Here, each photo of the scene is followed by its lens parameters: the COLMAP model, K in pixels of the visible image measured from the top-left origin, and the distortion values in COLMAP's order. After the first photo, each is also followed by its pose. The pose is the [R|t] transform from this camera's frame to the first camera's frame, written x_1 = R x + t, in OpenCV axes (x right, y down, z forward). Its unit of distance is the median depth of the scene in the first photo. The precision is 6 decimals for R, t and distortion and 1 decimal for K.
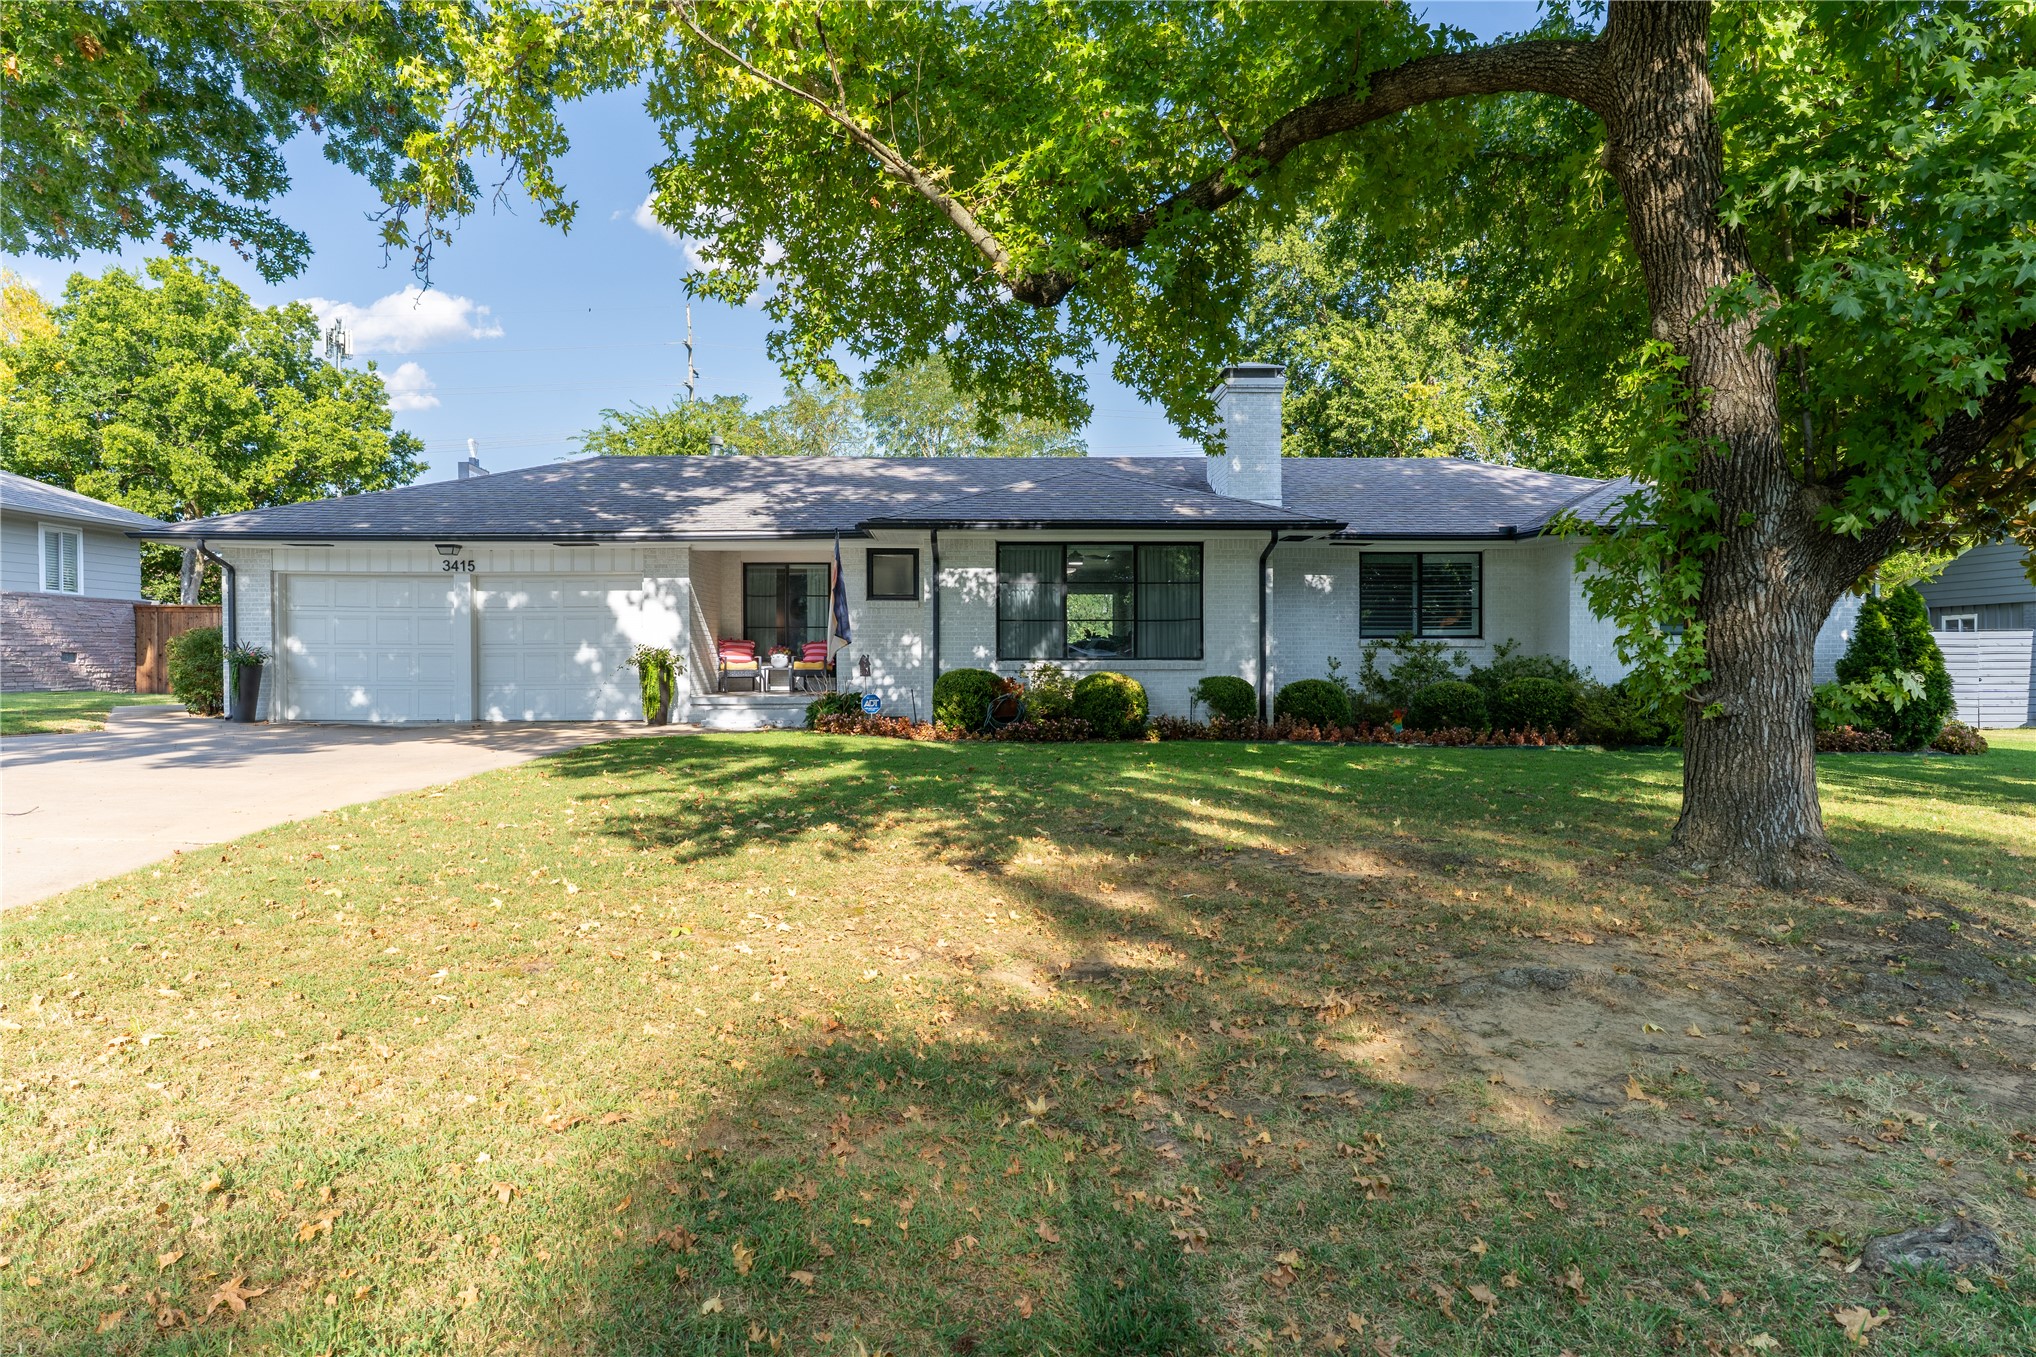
lens RADIAL K [[1142.9, 0, 1018.0], [0, 1142.9, 678.5], [0, 0, 1]] dist [-0.002049, -0.000016]
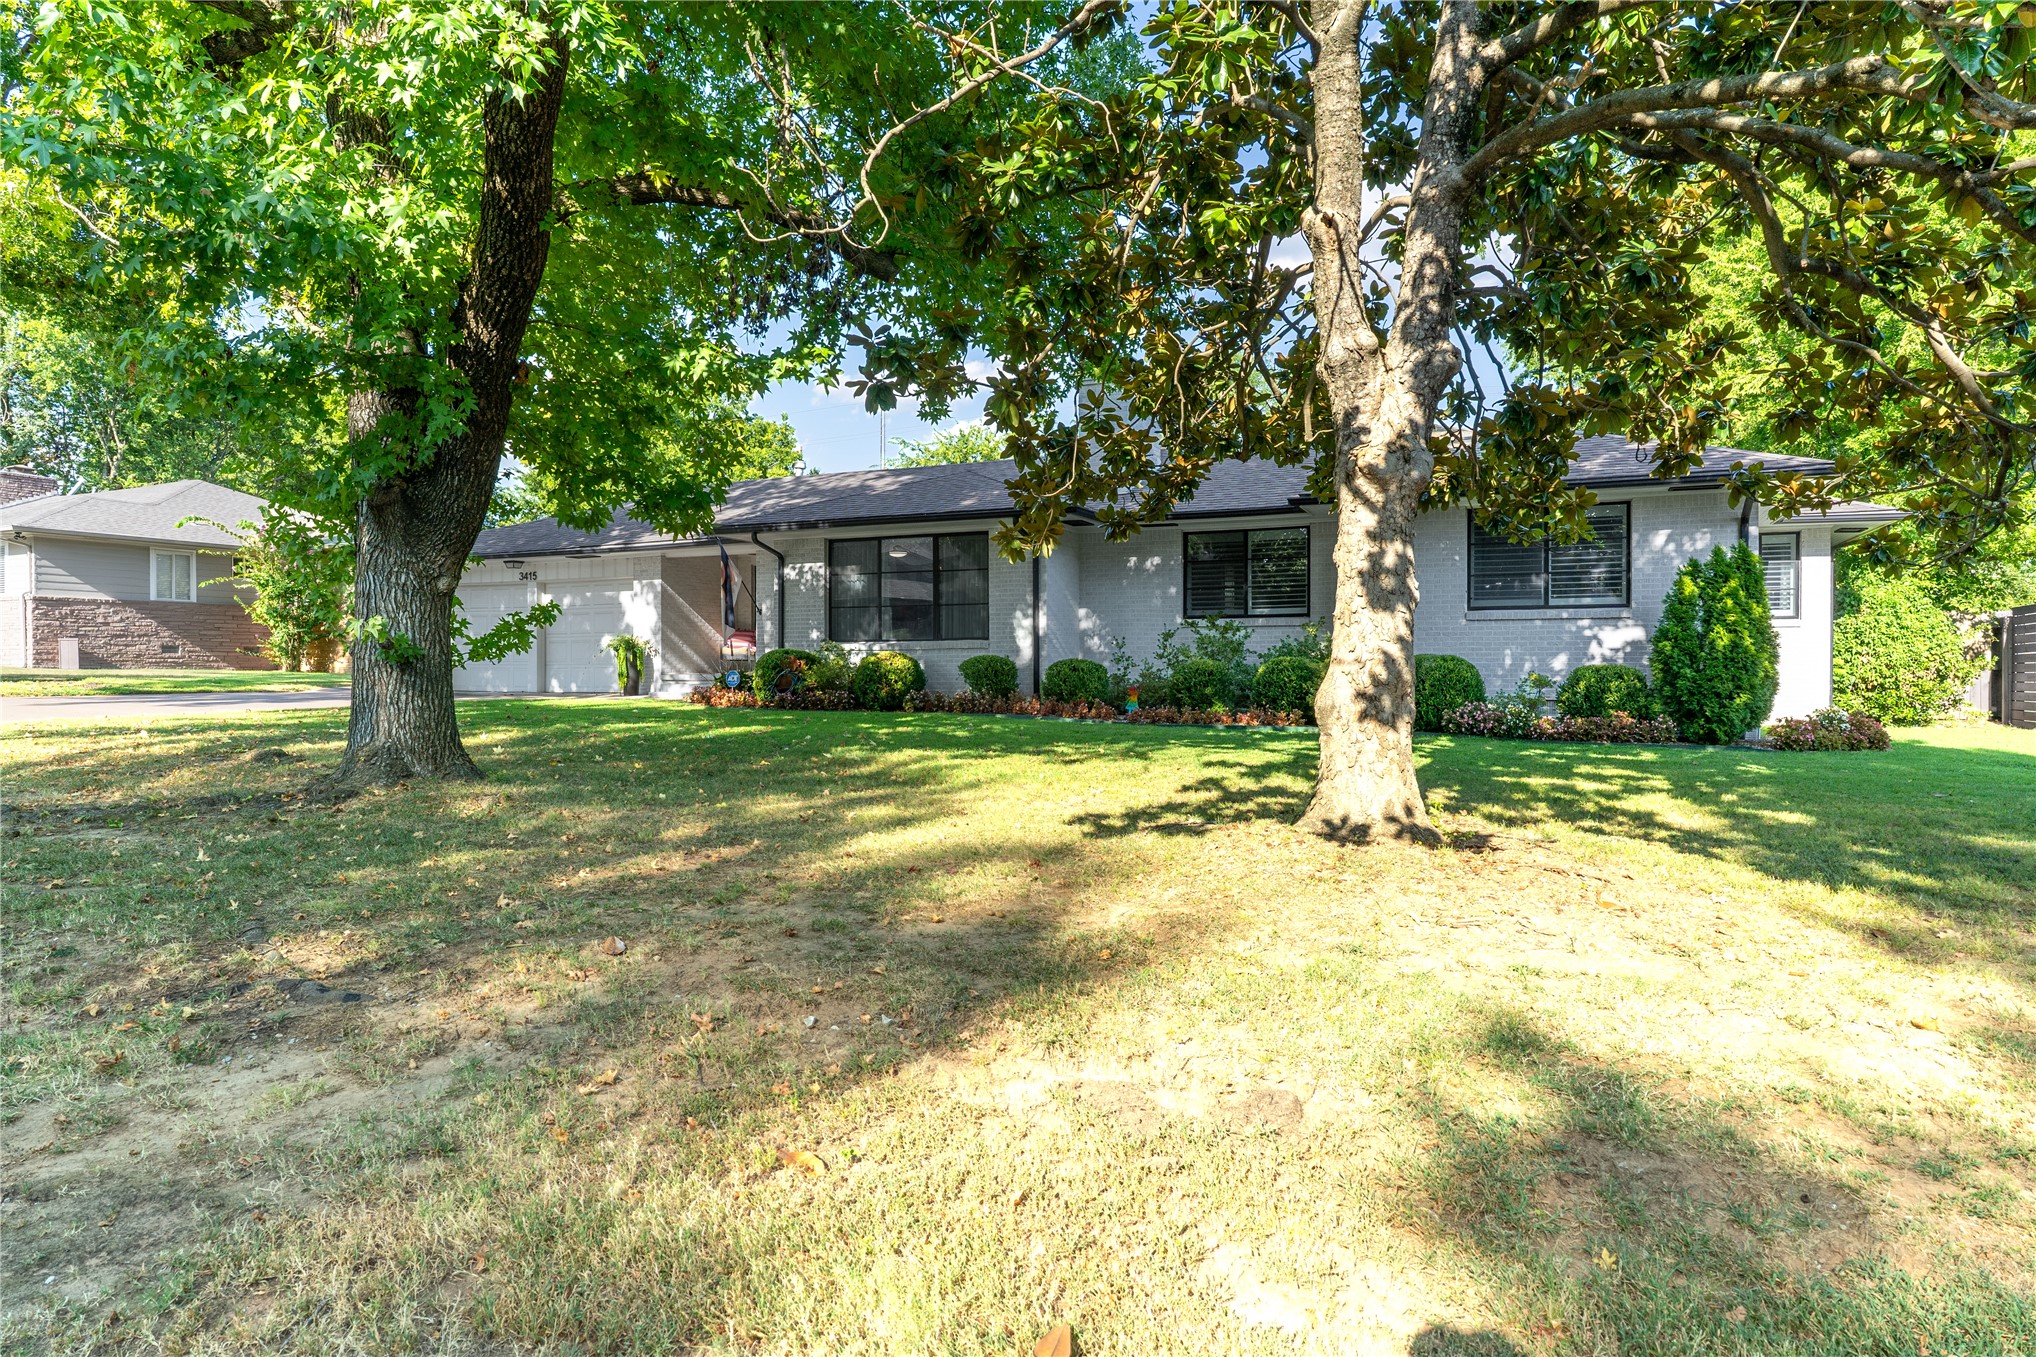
lens RADIAL K [[1142.9, 0, 1018.0], [0, 1142.9, 678.5], [0, 0, 1]] dist [-0.002049, -0.000016]
pose [[0.879080, 0.008703, -0.476595, 0.715207], [-0.008622, 0.999960, 0.002357, 0.018647], [0.476597, 0.002037, 0.879120, 0.063585]]
